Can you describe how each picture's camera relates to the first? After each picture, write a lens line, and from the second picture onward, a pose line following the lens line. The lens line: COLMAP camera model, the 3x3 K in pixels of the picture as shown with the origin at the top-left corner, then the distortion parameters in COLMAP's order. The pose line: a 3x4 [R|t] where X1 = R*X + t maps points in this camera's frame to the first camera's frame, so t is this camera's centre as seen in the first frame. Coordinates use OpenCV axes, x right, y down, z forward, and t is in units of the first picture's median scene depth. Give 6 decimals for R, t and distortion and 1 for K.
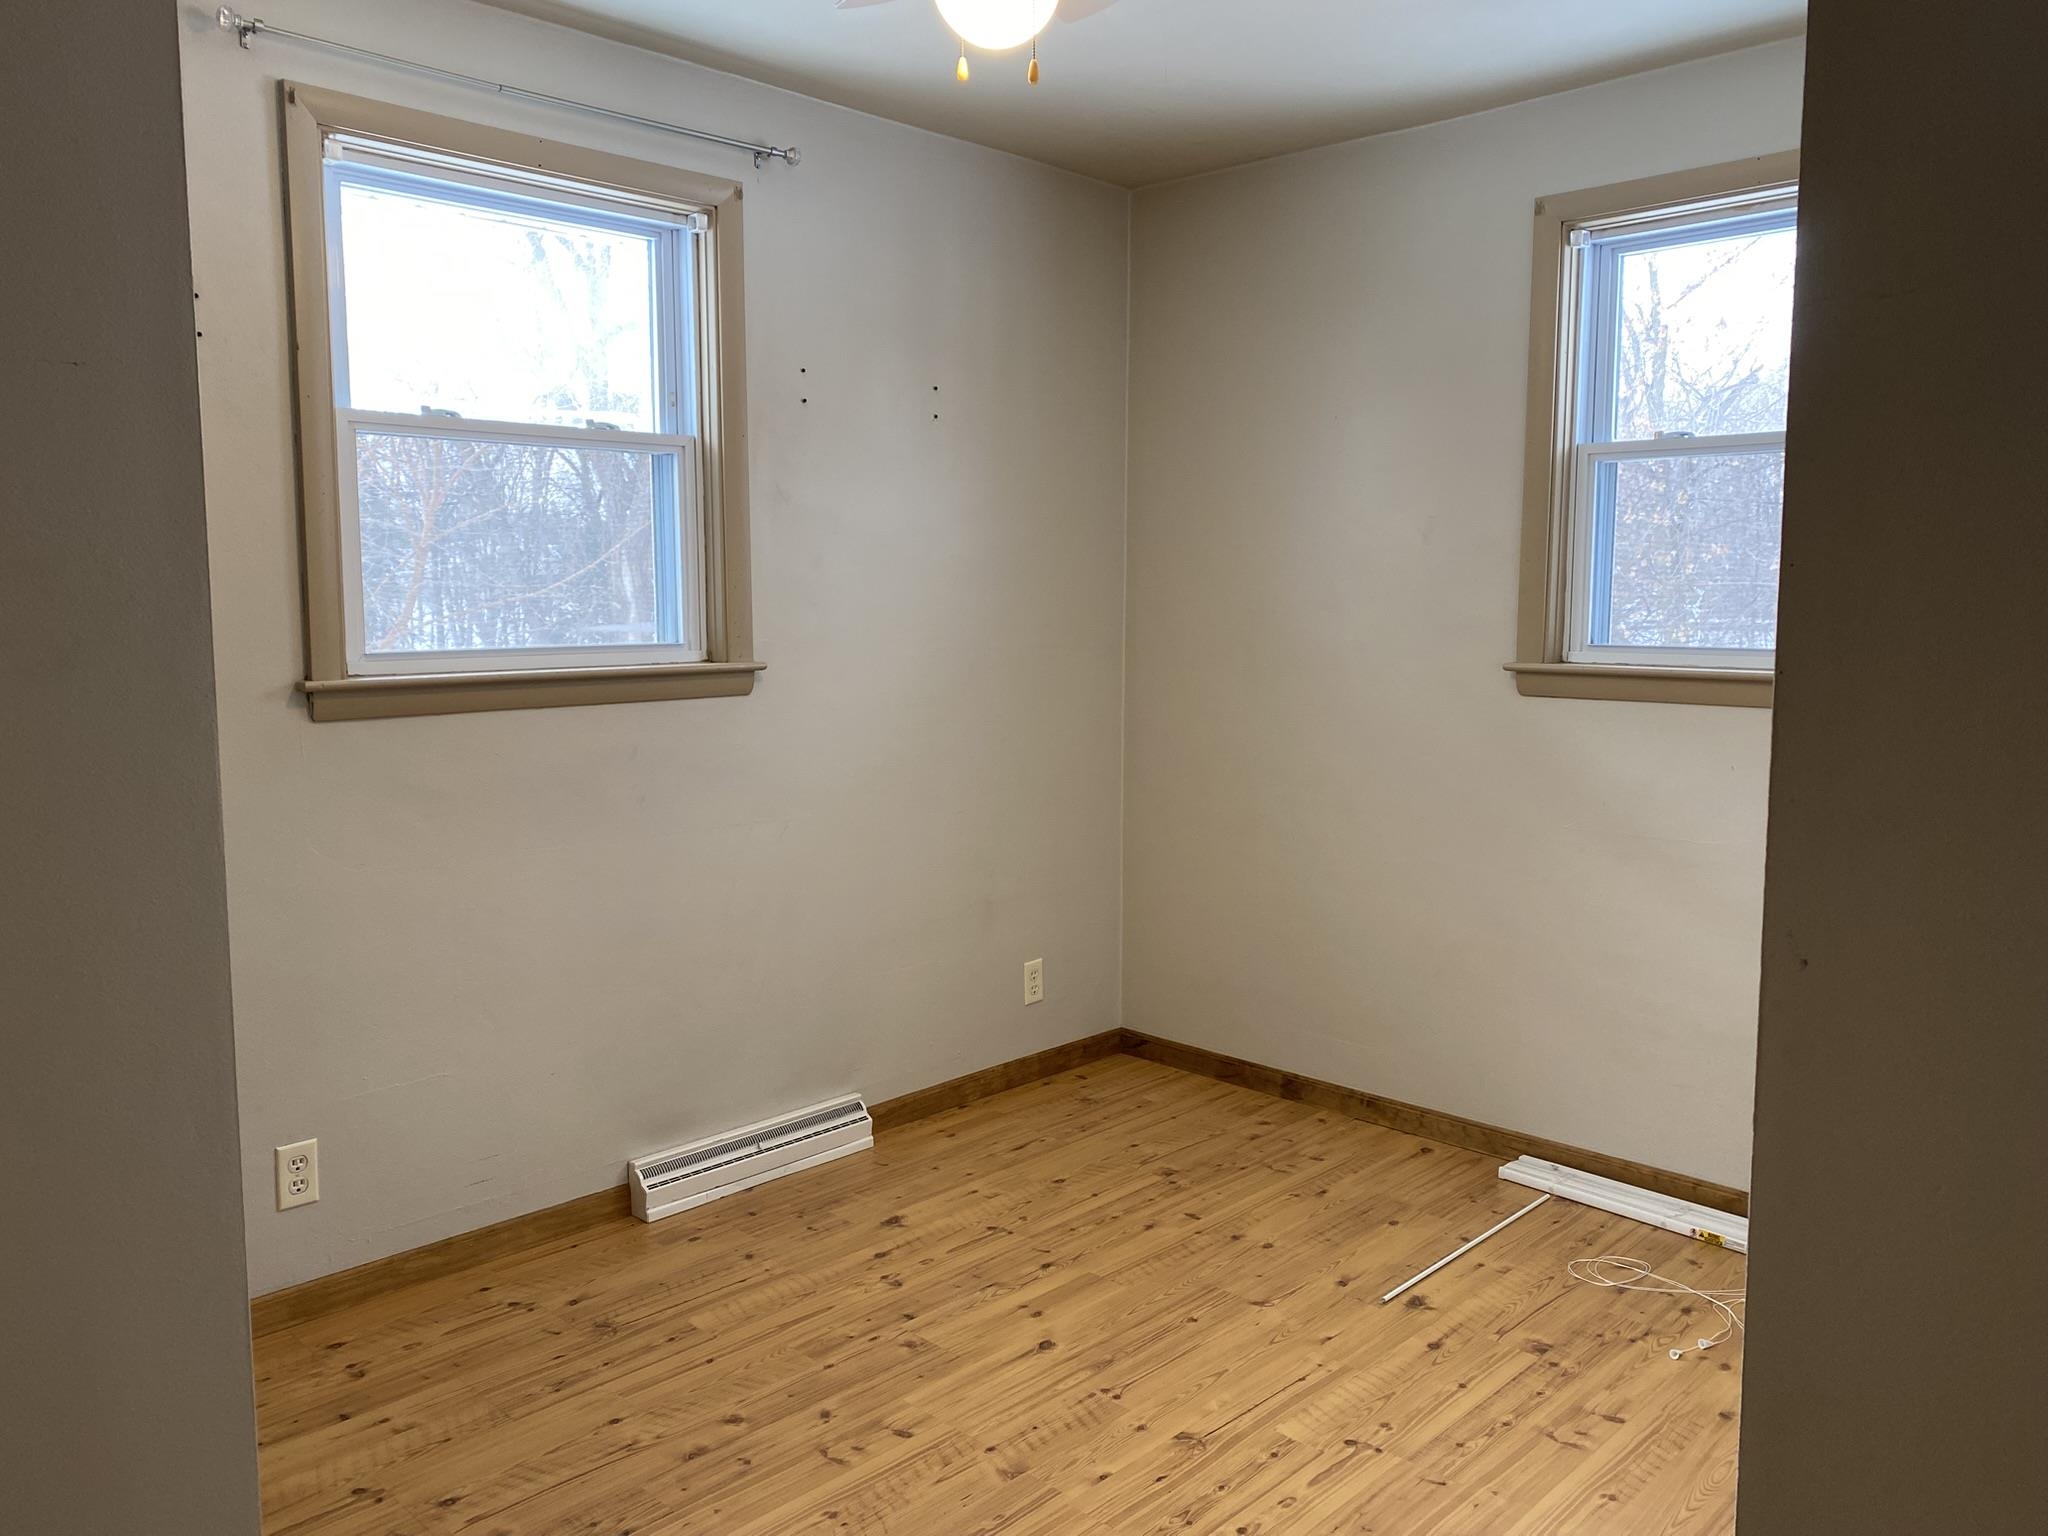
lens RADIAL K [[1582.4, 0, 1035.1], [0, 1582.4, 743.5], [0, 0, 1]] dist [0.039064, -0.008622]
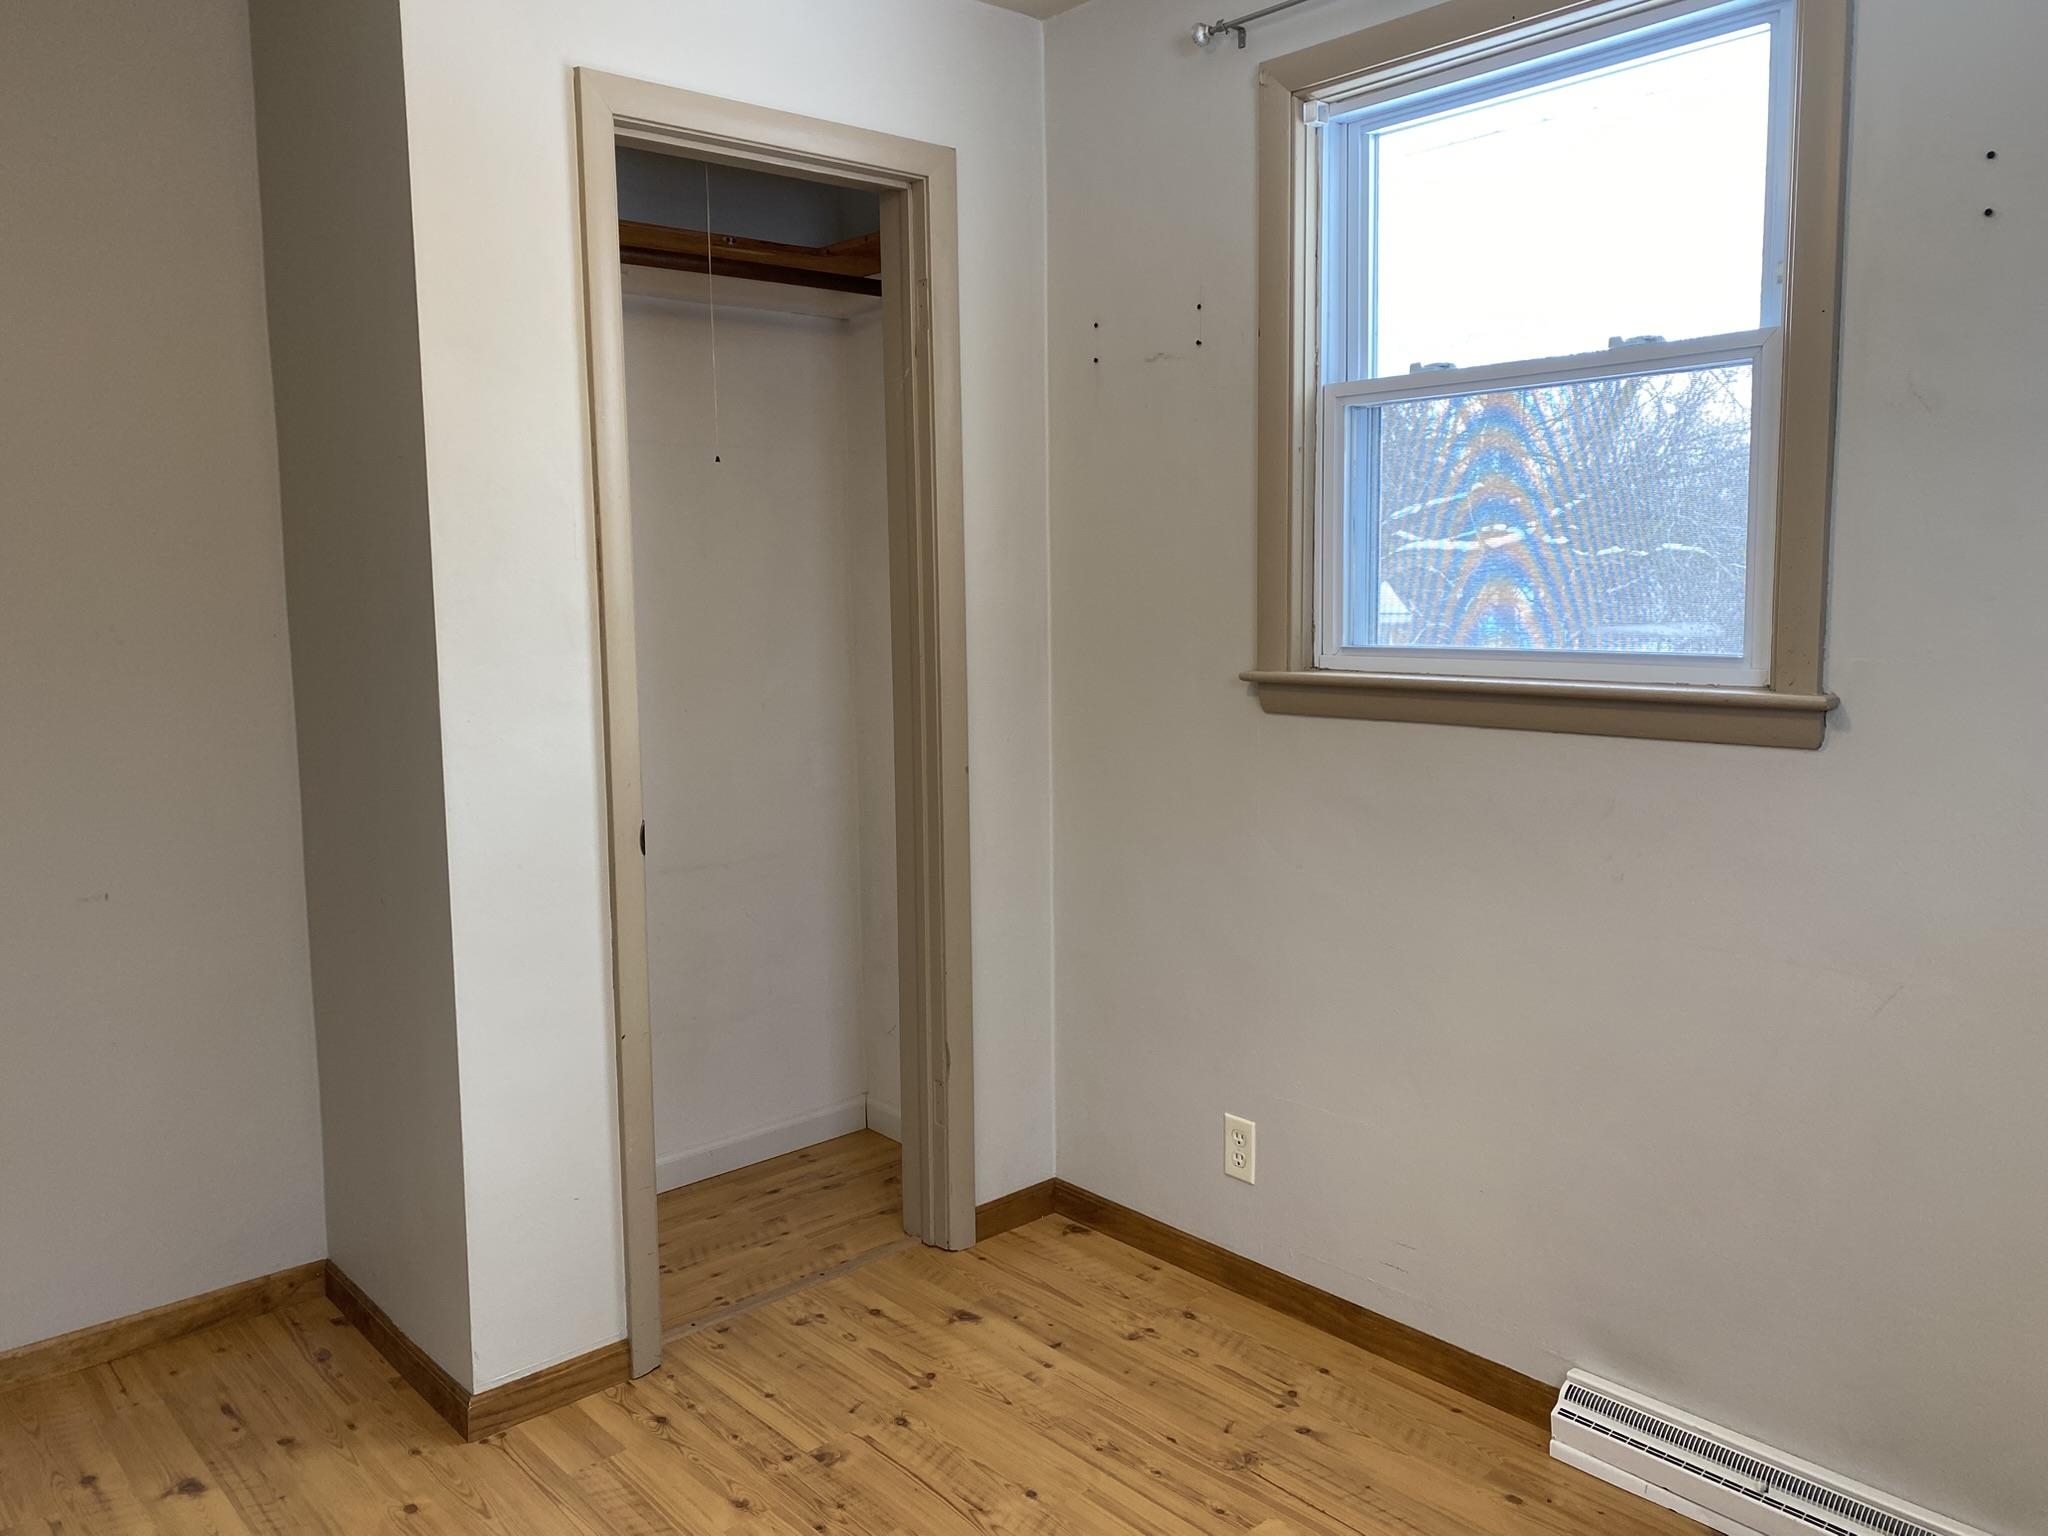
lens RADIAL K [[1582.4, 0, 1035.1], [0, 1582.4, 743.5], [0, 0, 1]] dist [0.039064, -0.008622]
pose [[-0.078971, 0.107891, -0.991021, 0.527404], [-0.086118, 0.989671, 0.114607, -0.092823], [0.993150, 0.094395, -0.068864, 0.910557]]
